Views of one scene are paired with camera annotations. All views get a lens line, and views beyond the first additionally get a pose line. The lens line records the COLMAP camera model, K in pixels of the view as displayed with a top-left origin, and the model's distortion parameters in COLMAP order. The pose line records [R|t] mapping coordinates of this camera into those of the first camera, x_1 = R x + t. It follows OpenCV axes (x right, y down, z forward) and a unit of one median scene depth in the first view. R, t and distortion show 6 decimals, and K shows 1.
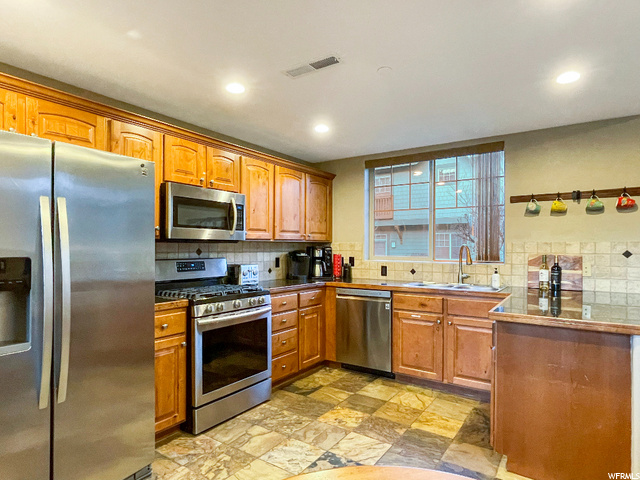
lens RADIAL K [[376.7, 0, 317.5], [0, 376.7, 240.6], [0, 0, 1]] dist [-0.011621, 0.003015]
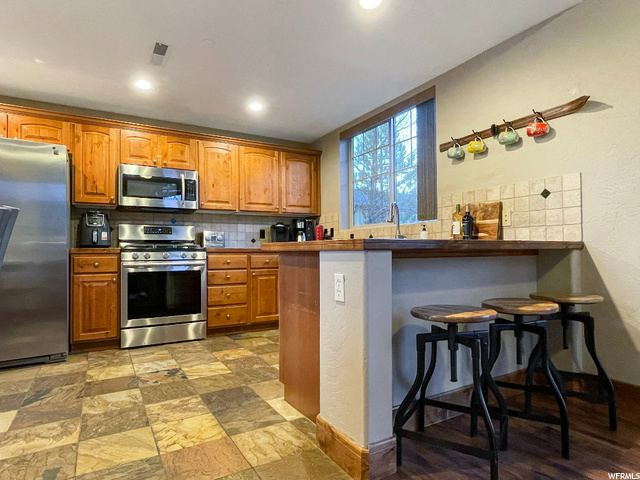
lens RADIAL K [[376.7, 0, 317.4], [0, 376.7, 242.1], [0, 0, 1]] dist [-0.011621, 0.003015]
pose [[0.903613, -0.022973, -0.427734, 0.688943], [0.019473, 0.999732, -0.012557, 0.131777], [0.427907, 0.003017, 0.903818, 0.070597]]
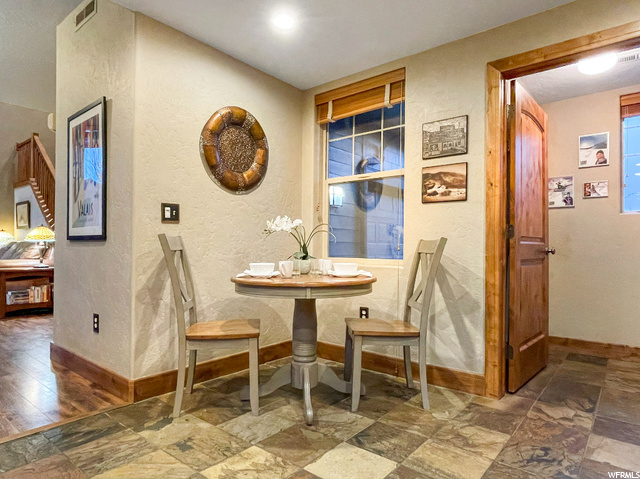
lens RADIAL K [[376.7, 0, 322.9], [0, 376.7, 245.3], [0, 0, 1]] dist [-0.011621, 0.003015]
pose [[-0.996441, -0.013027, 0.083284, -0.053447], [-0.014536, 0.999741, -0.017533, 0.114115], [-0.083034, -0.018681, -0.996372, 0.885655]]
